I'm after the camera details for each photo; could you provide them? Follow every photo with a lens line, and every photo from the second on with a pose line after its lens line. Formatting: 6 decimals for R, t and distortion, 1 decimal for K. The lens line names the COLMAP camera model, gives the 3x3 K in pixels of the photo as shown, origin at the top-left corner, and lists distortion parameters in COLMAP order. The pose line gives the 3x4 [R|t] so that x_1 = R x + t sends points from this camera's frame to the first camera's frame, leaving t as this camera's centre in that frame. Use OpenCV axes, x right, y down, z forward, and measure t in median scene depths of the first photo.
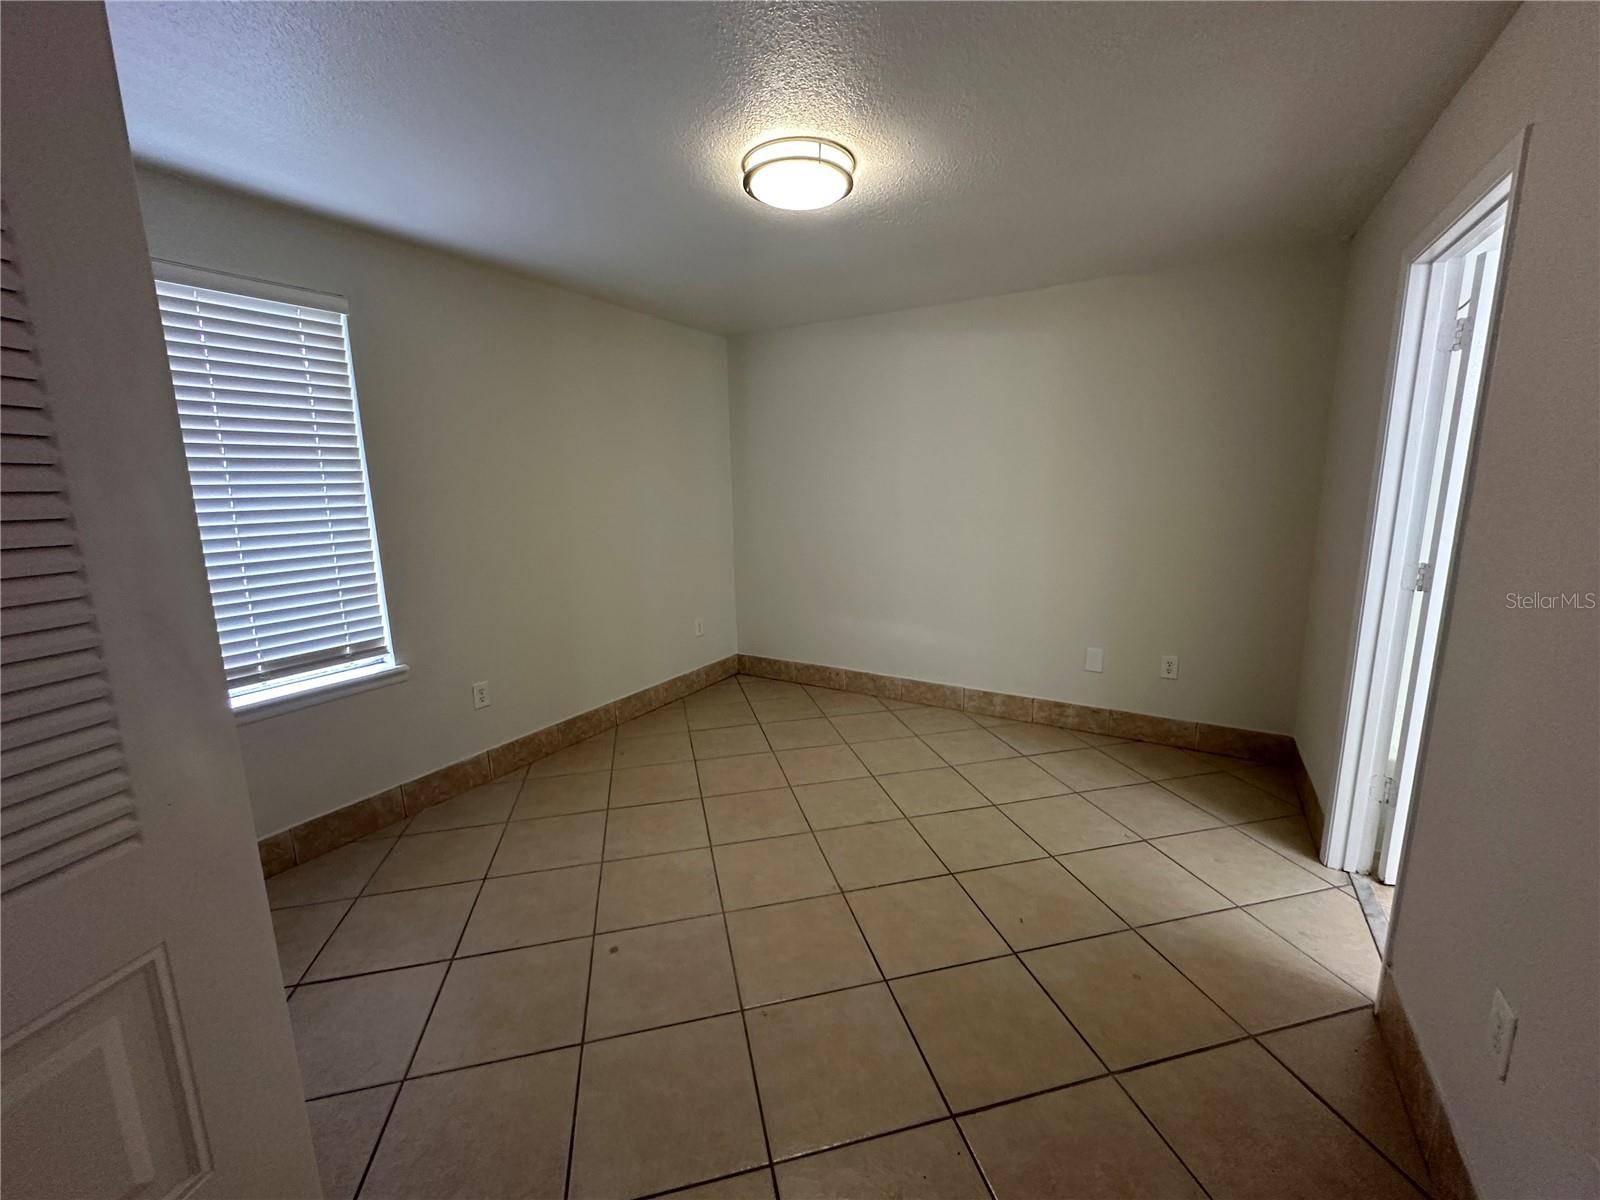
lens RADIAL K [[636.4, 0, 800.3], [0, 636.4, 596.8], [0, 0, 1]] dist [-0.005779, 0.000187]
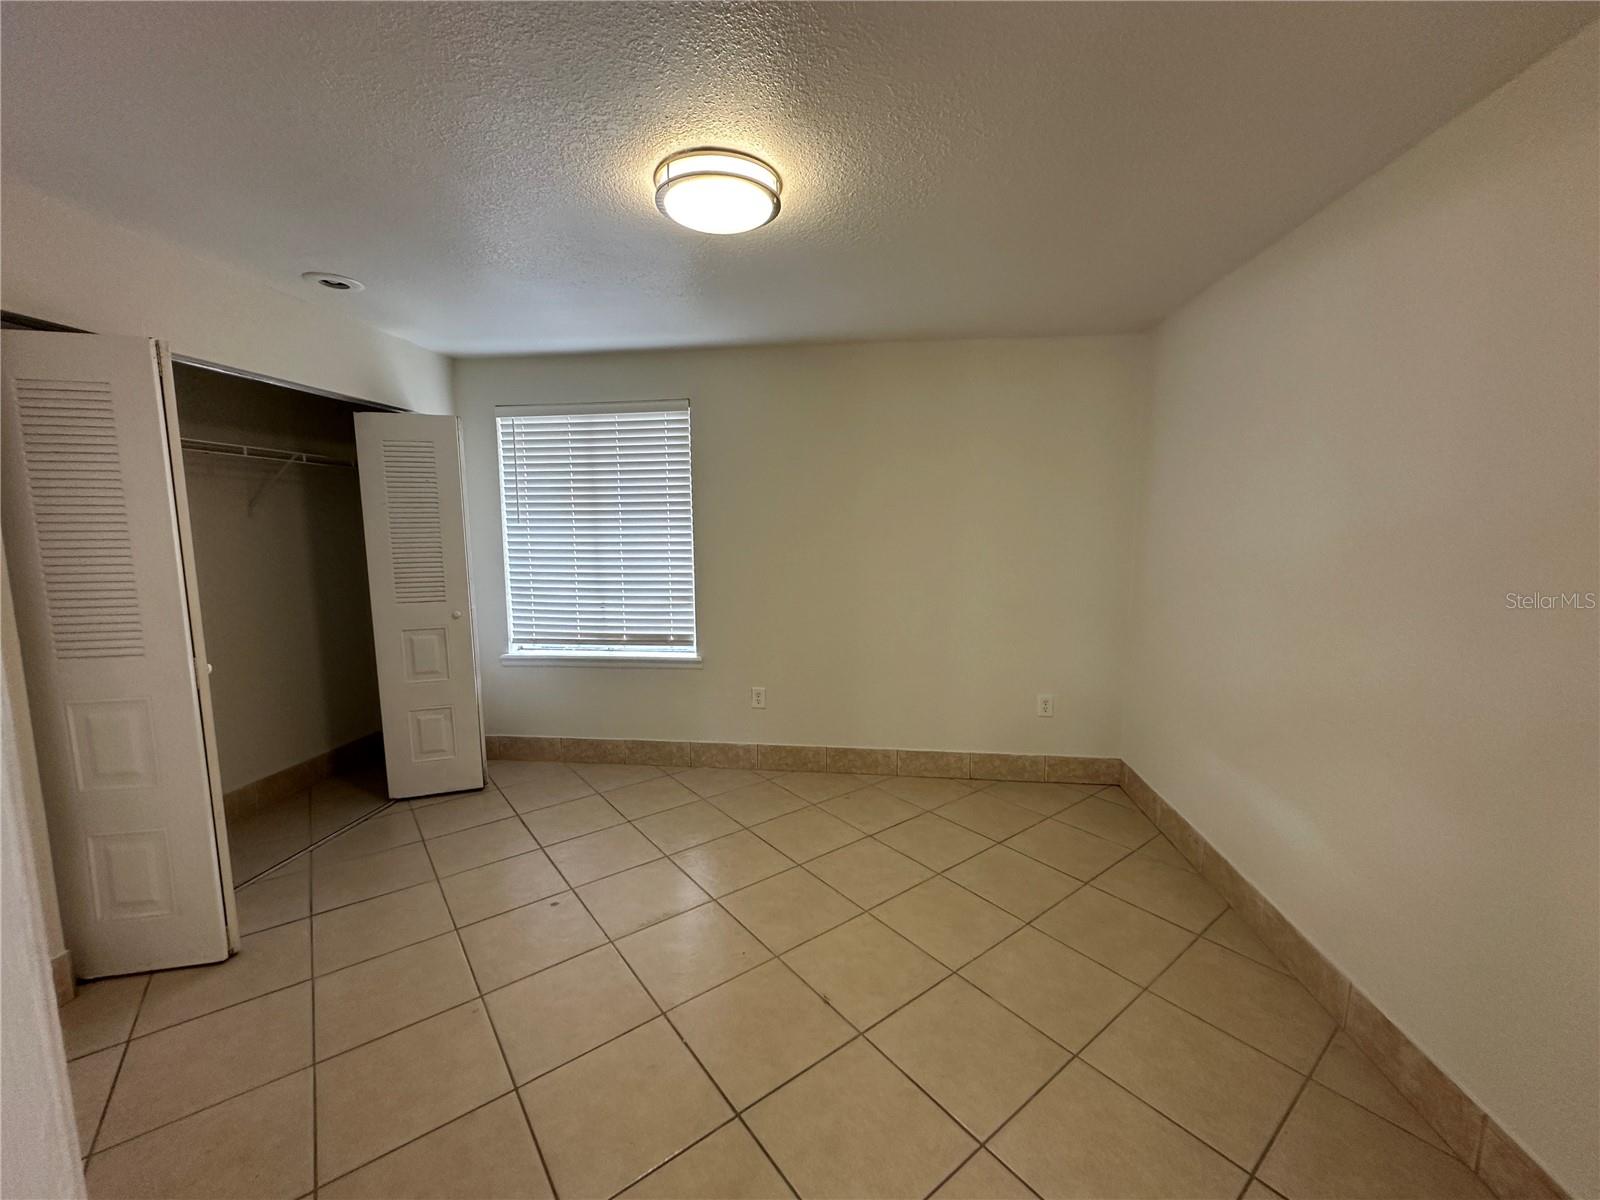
lens RADIAL K [[636.4, 0, 801.0], [0, 636.4, 595.6], [0, 0, 1]] dist [-0.005779, 0.000187]
pose [[0.409157, 0.121375, -0.904355, 0.645099], [-0.163602, 0.984811, 0.058155, -0.129637], [0.897678, 0.124160, 0.422799, 0.558447]]
